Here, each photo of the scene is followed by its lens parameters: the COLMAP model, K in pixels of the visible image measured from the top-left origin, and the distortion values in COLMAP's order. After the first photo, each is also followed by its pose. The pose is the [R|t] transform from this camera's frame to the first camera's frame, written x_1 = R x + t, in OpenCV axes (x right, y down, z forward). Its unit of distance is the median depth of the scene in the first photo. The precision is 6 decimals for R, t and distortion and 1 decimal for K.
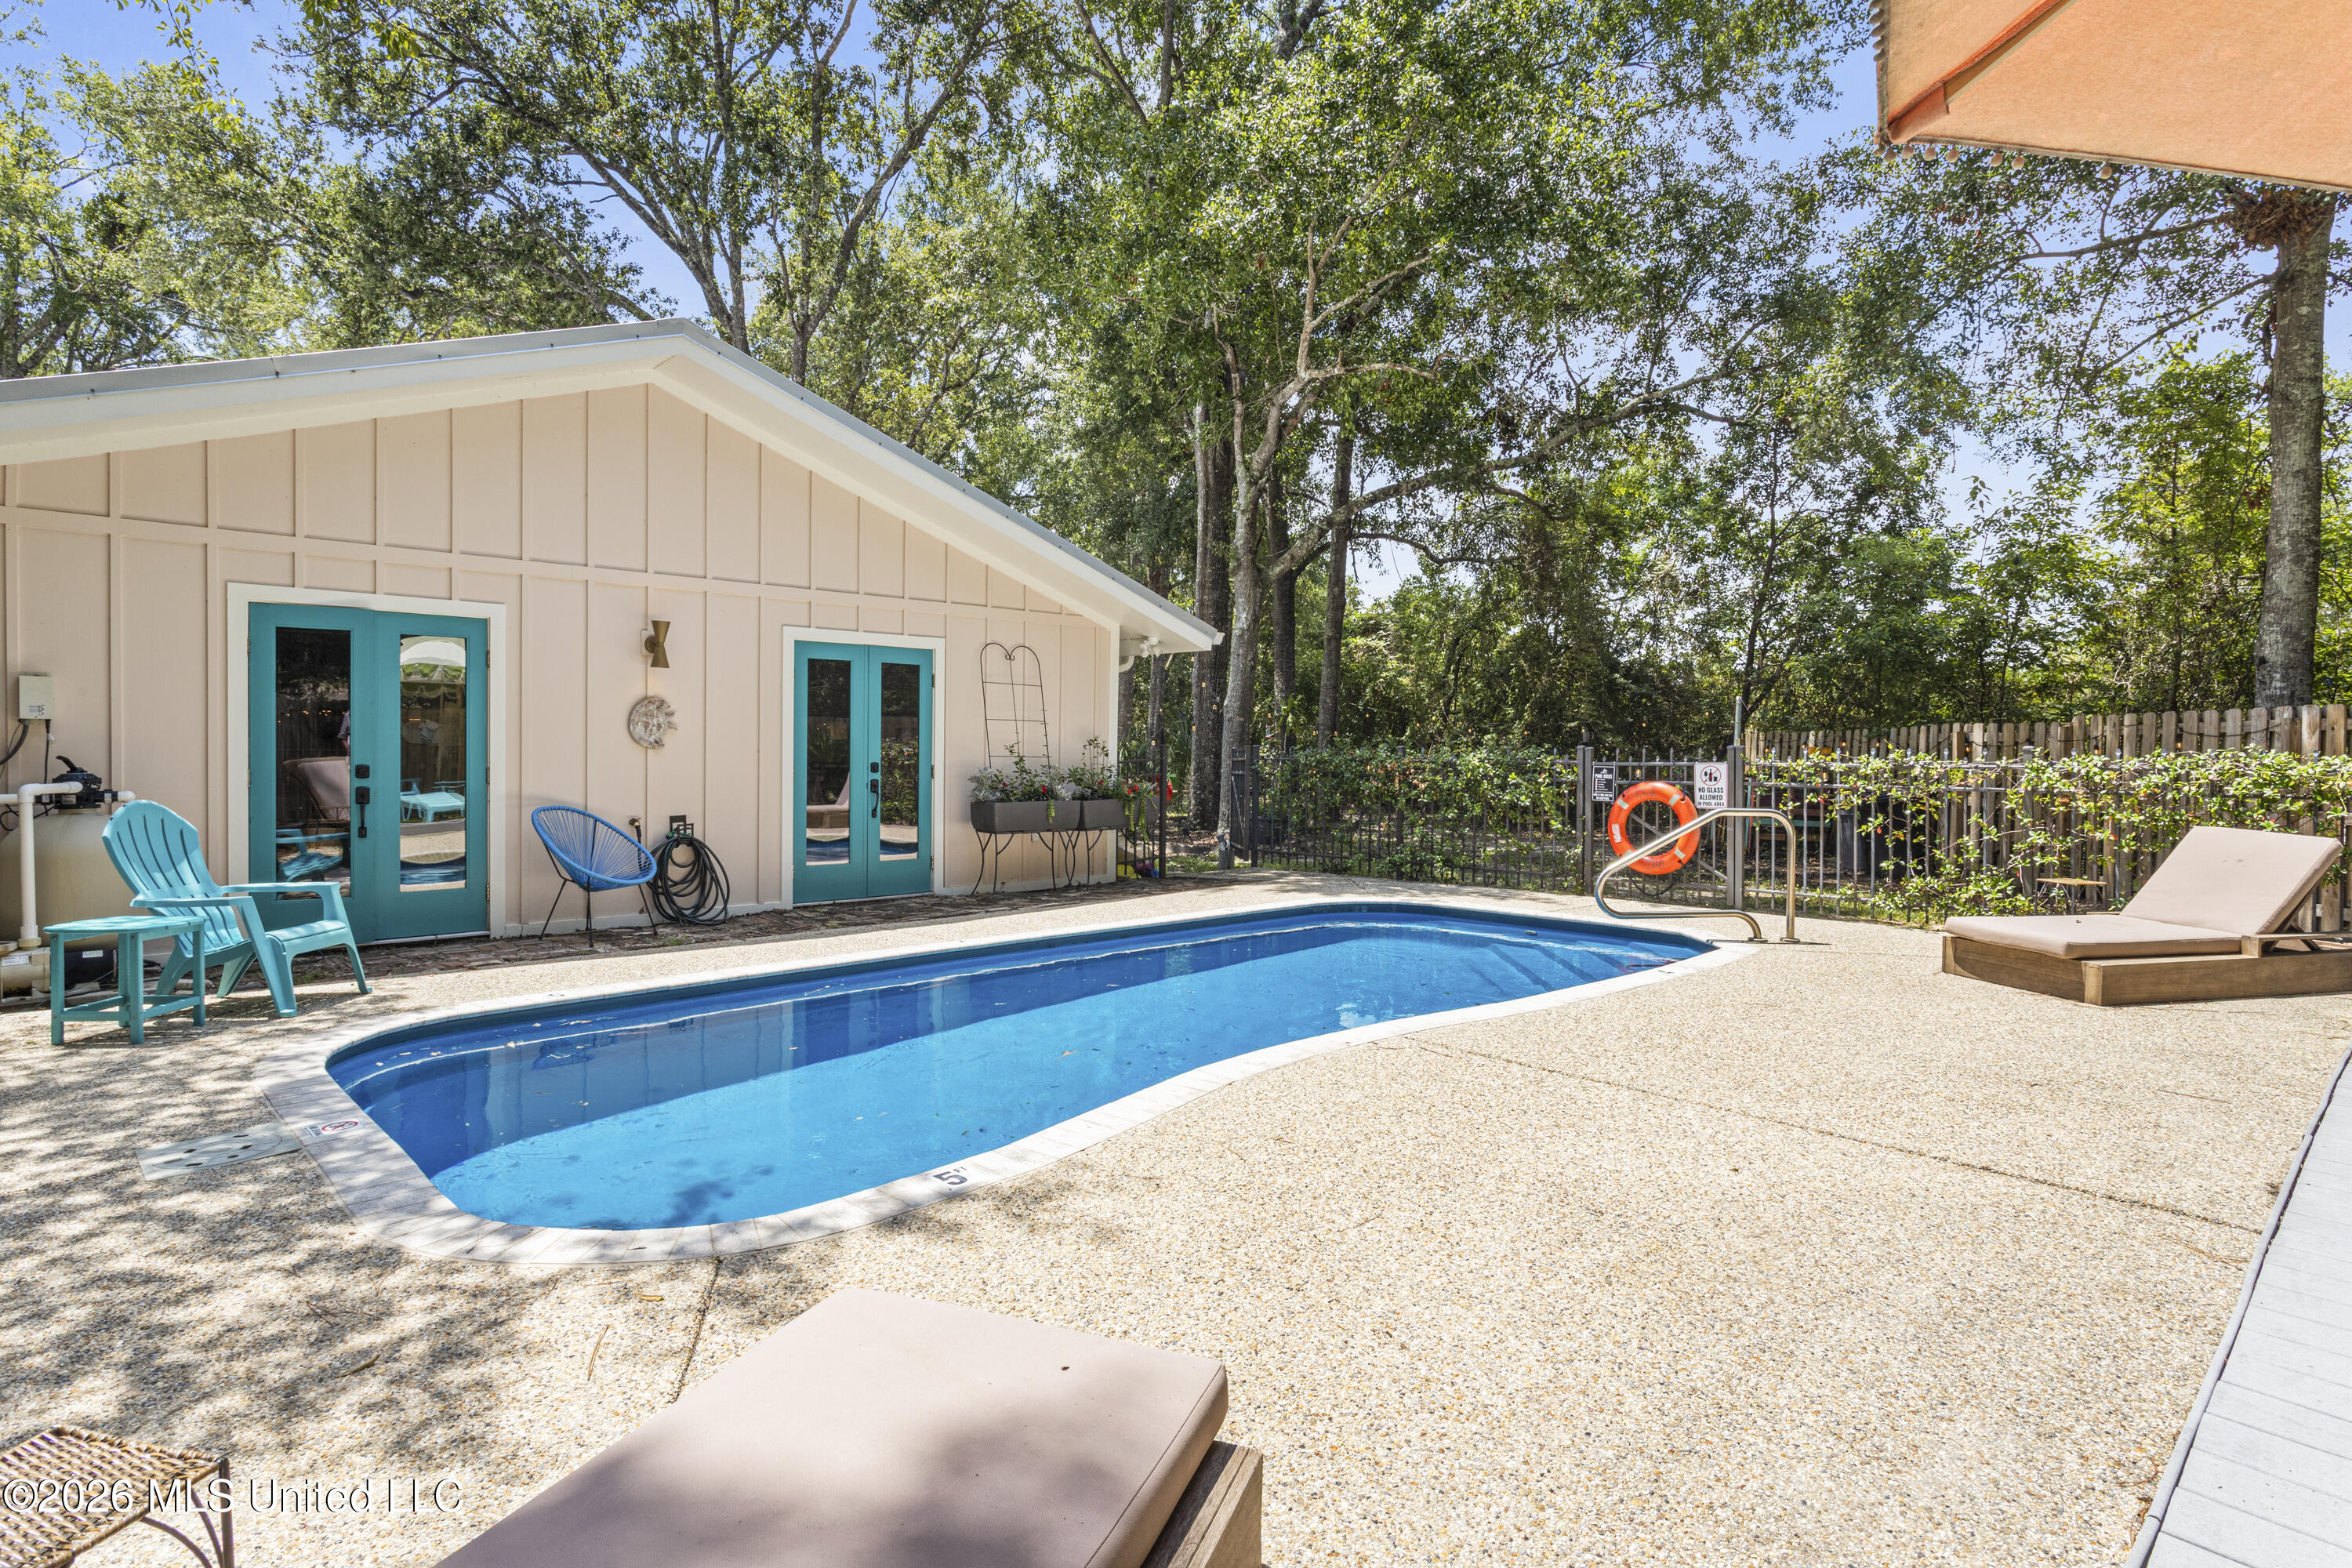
lens RADIAL K [[1203.2, 0, 1162.6], [0, 1203.2, 775.8], [0, 0, 1]] dist [-0.001910, 0.000245]
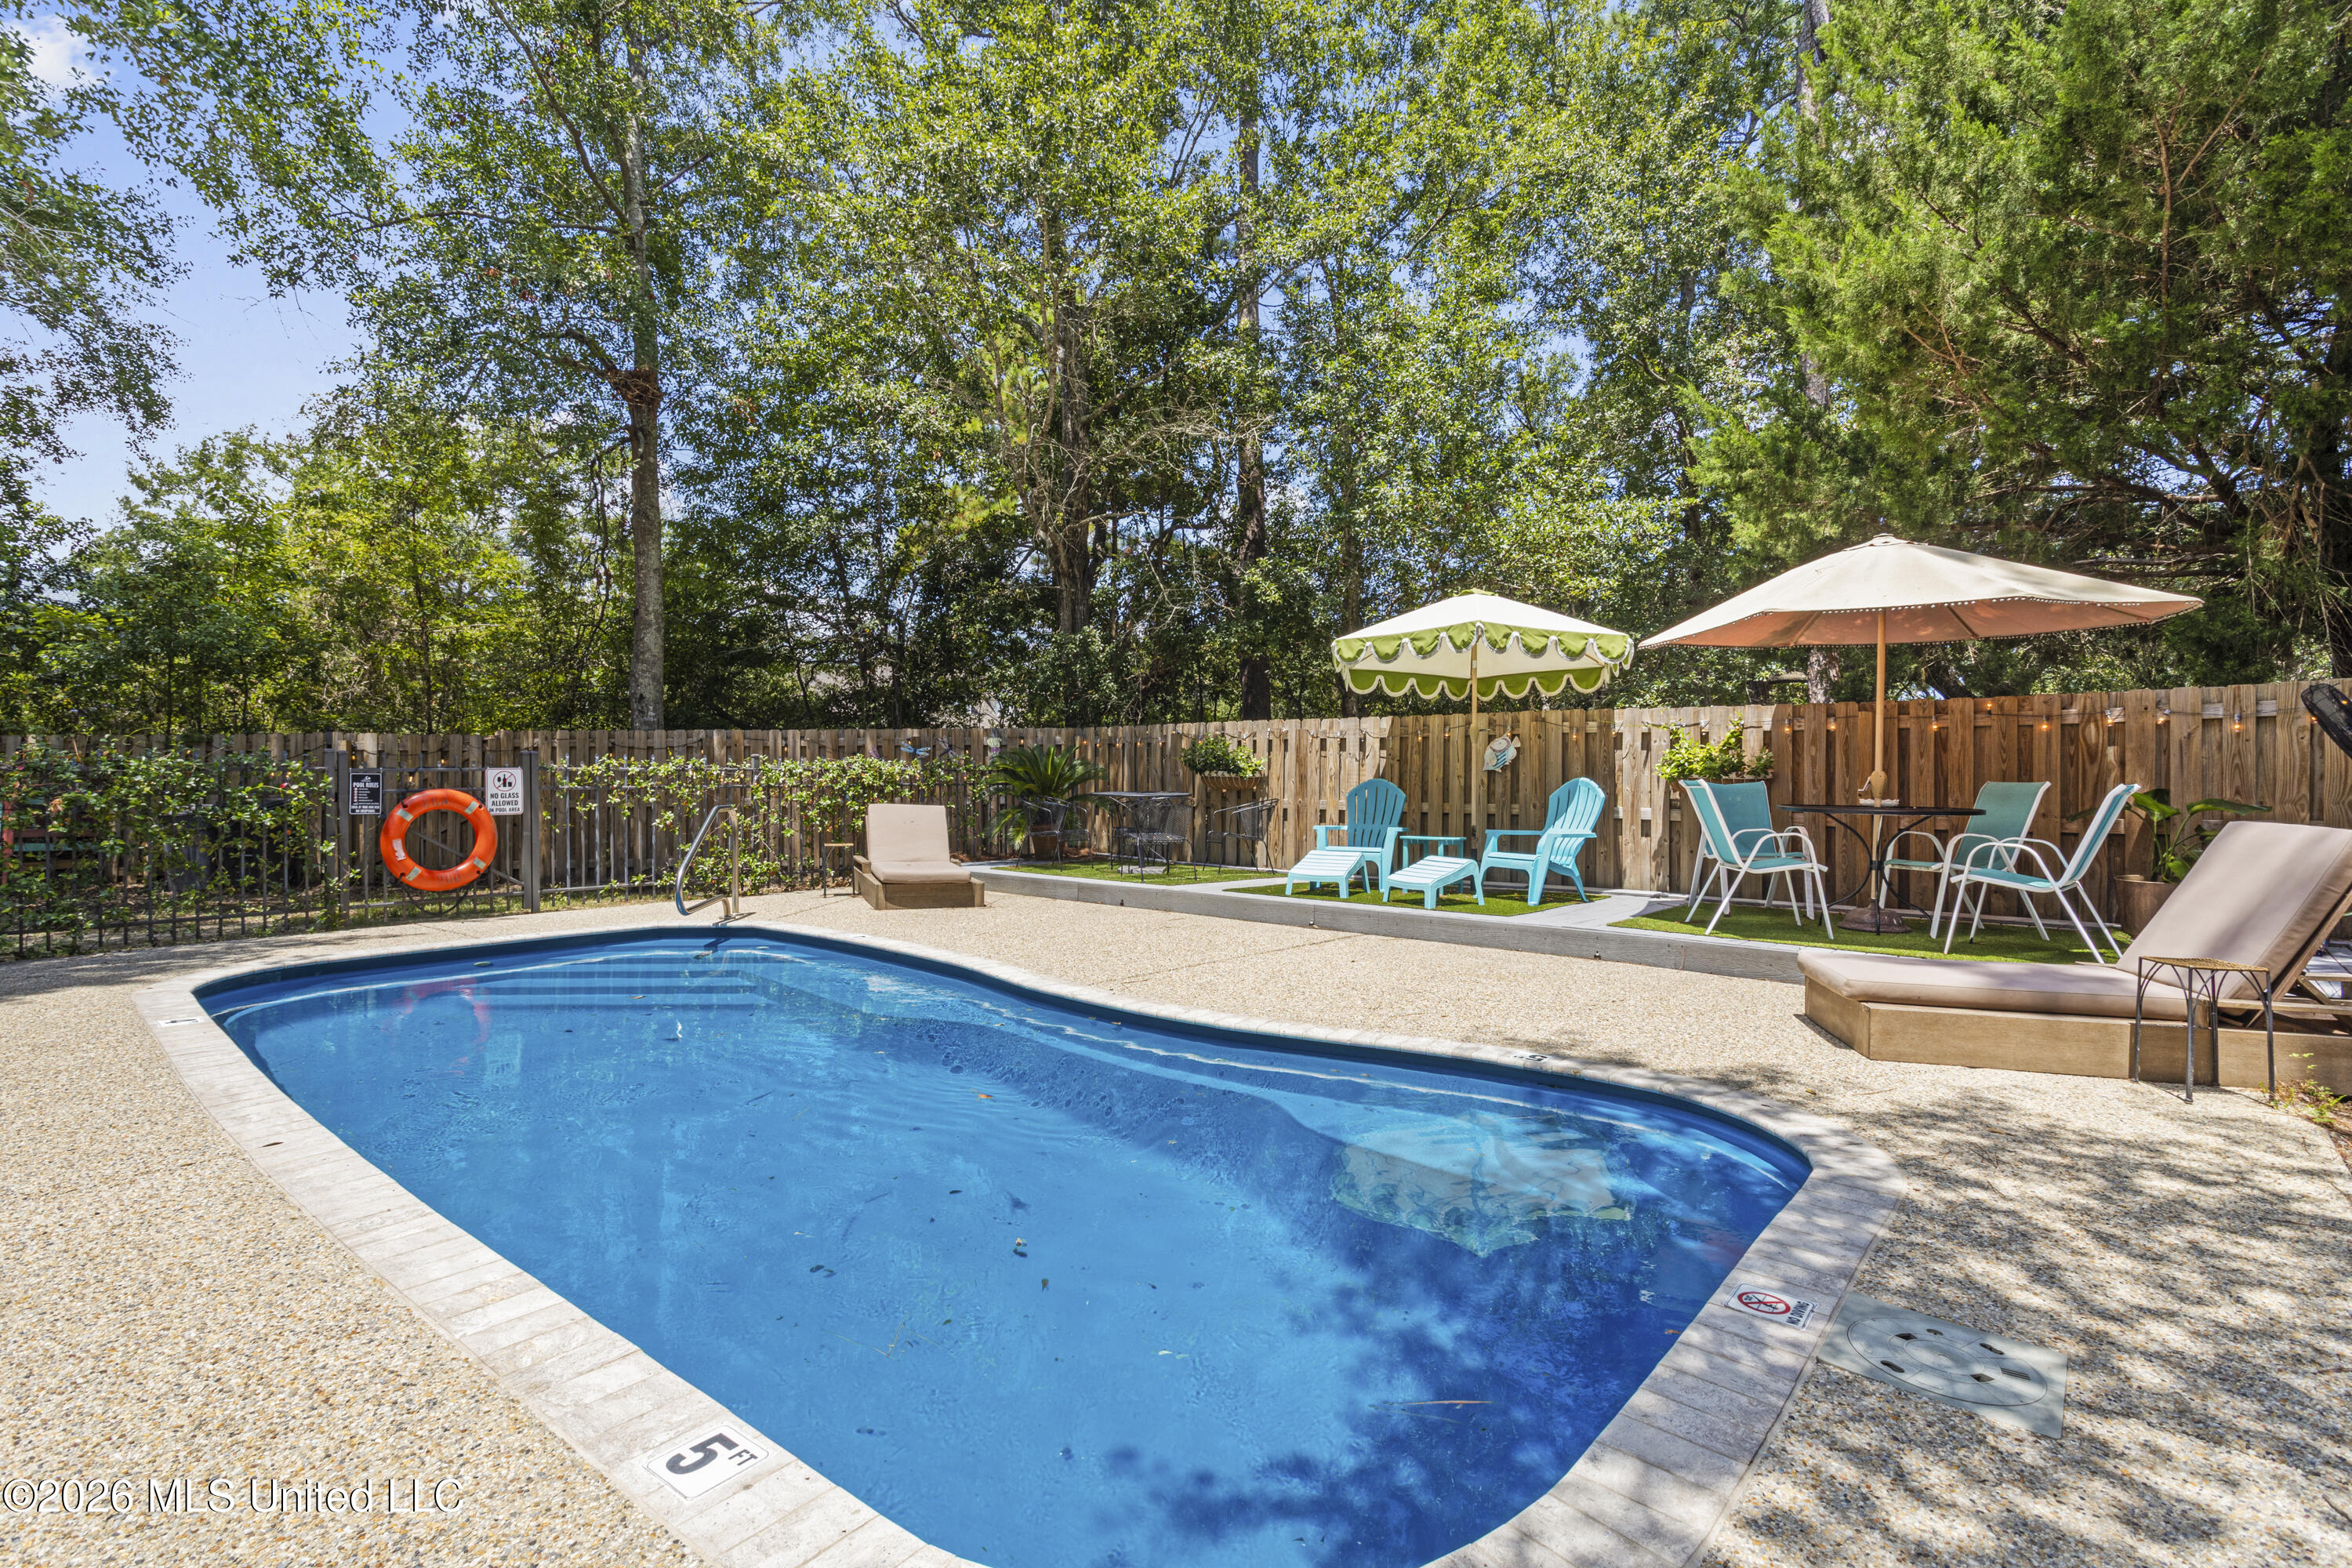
lens RADIAL K [[1107.6, 0, 1165.7], [0, 1107.6, 781.5], [0, 0, 1]] dist [-0.001297, 0.003805]
pose [[-0.088515, -0.014335, 0.995972, -0.612501], [0.019244, 0.999685, 0.016099, -0.004812], [-0.995889, 0.020591, -0.088211, 0.668307]]
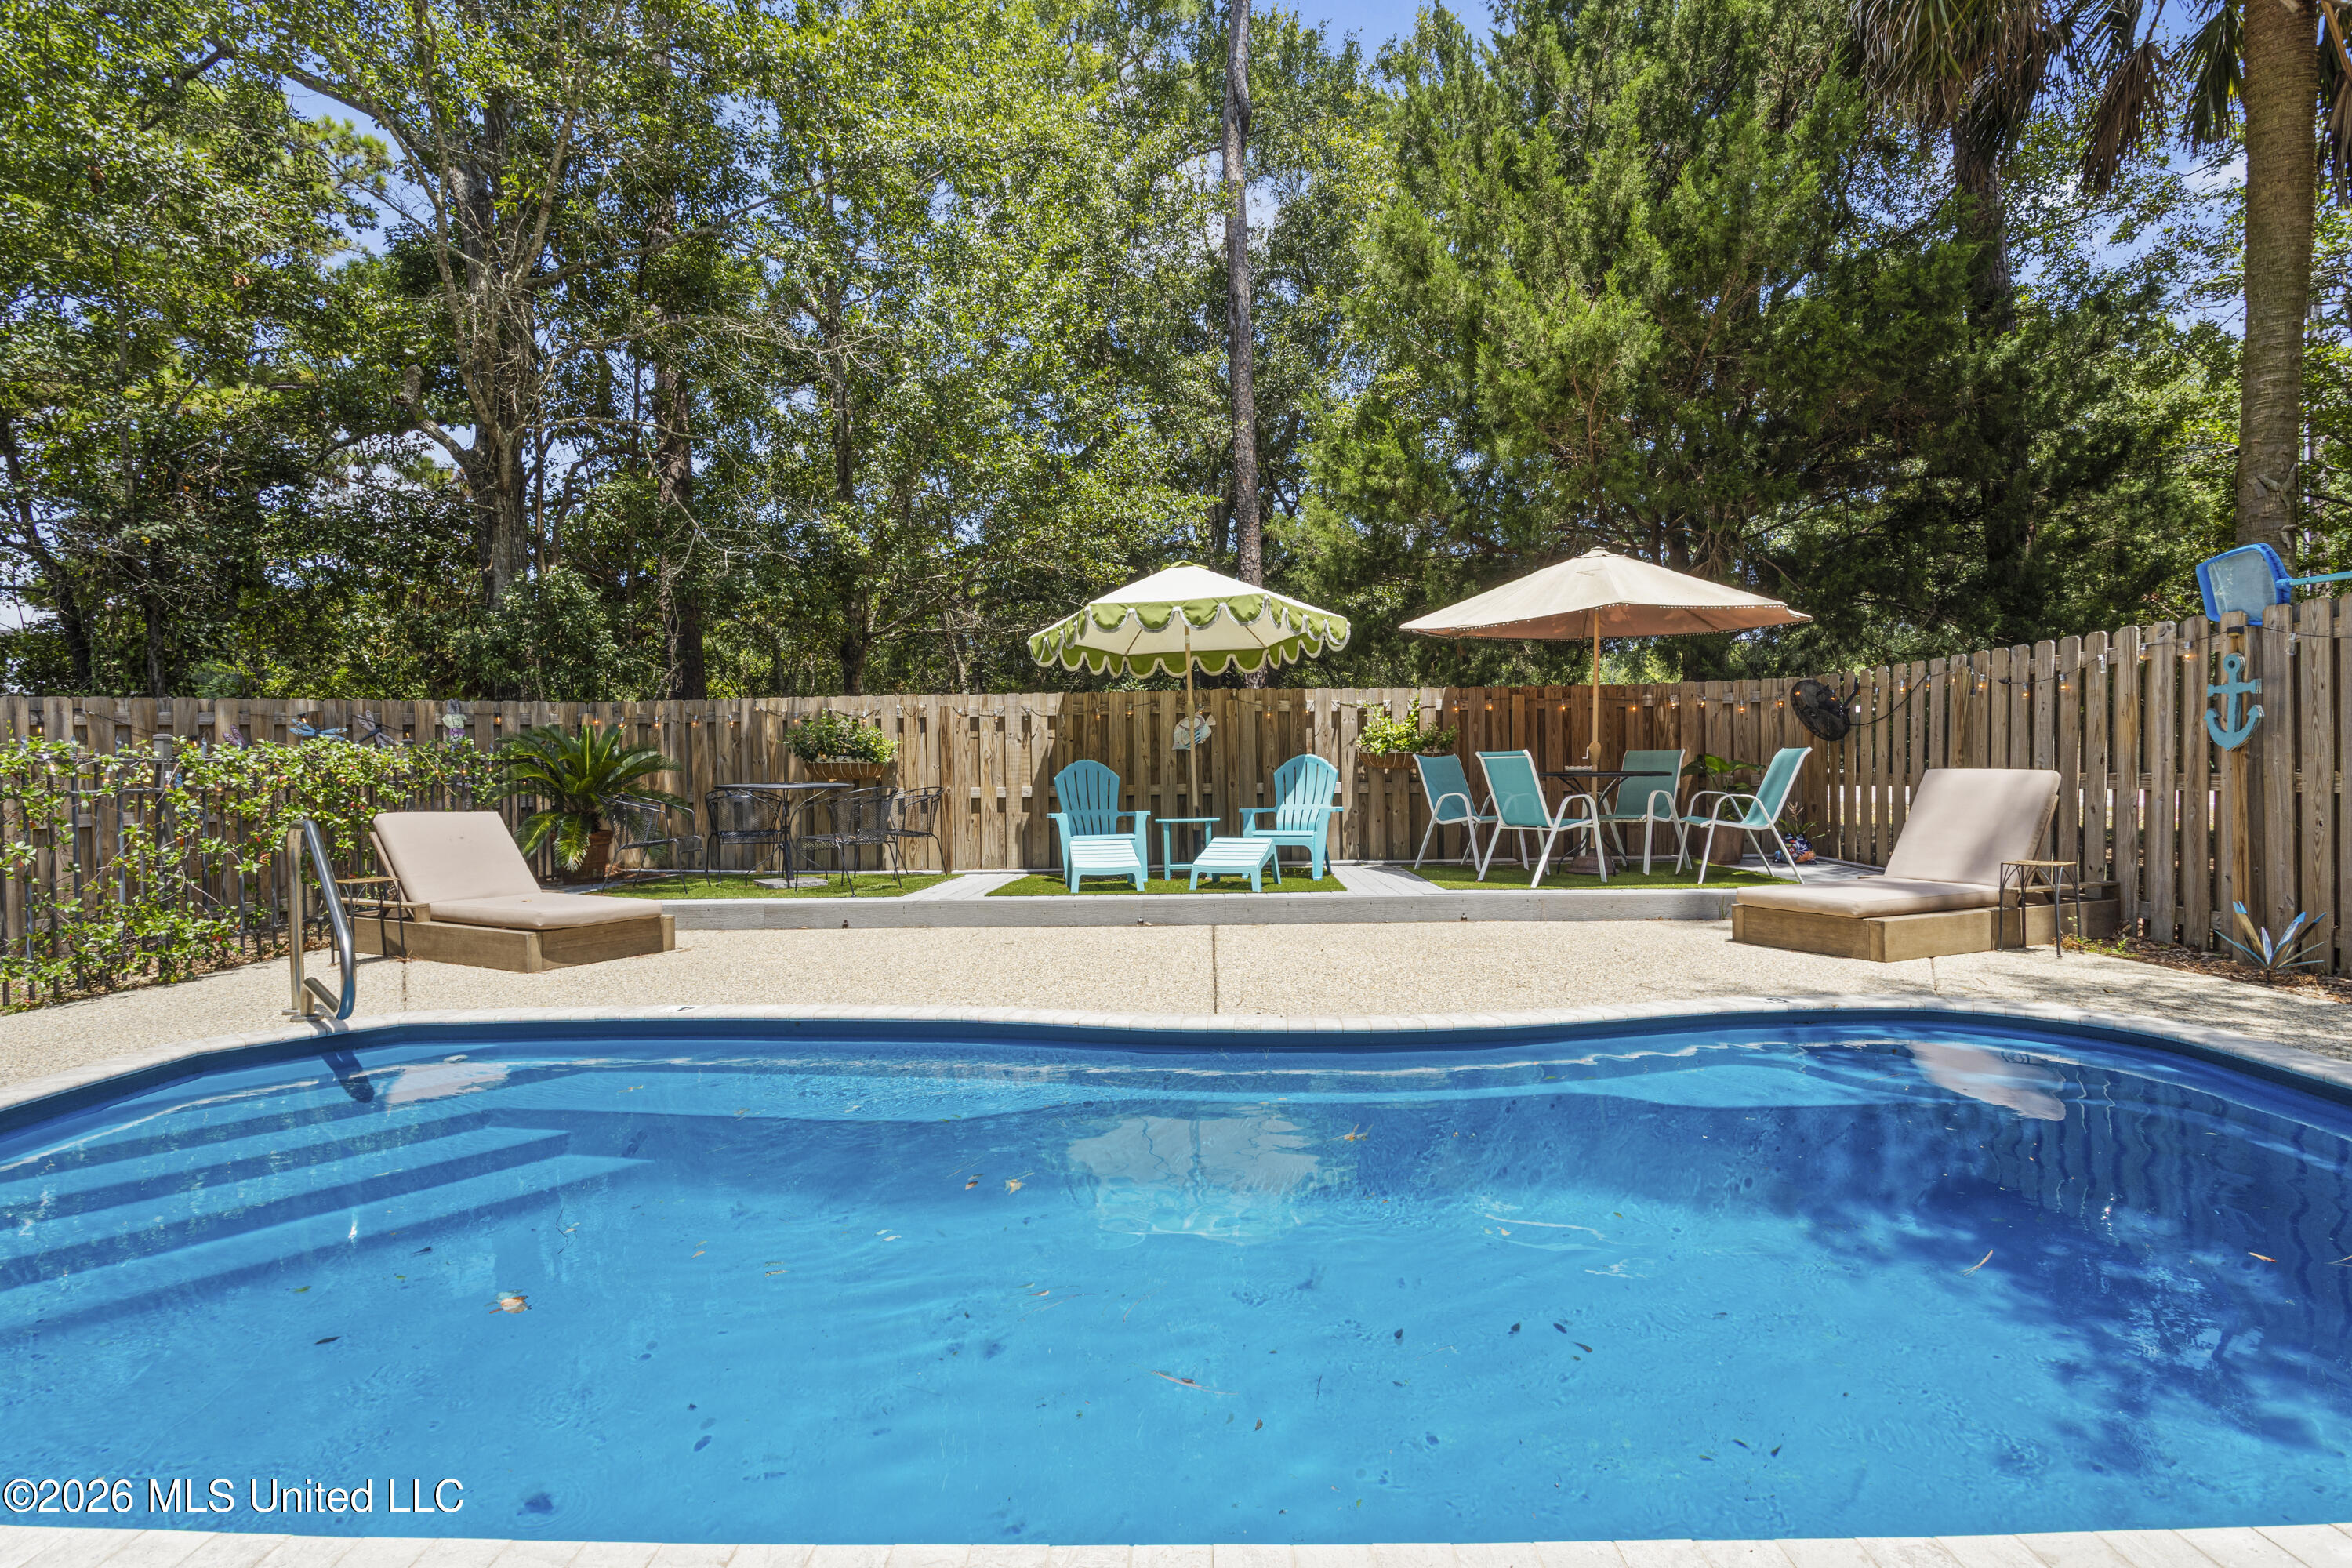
lens RADIAL K [[1156.7, 0, 1173.8], [0, 1156.7, 772.9], [0, 0, 1]] dist [-0.015666, 0.006363]
pose [[-0.704435, -0.003445, 0.709761, -0.288758], [0.027466, 0.999107, 0.032108, -0.005845], [-0.709237, 0.042112, -0.703711, 1.099360]]
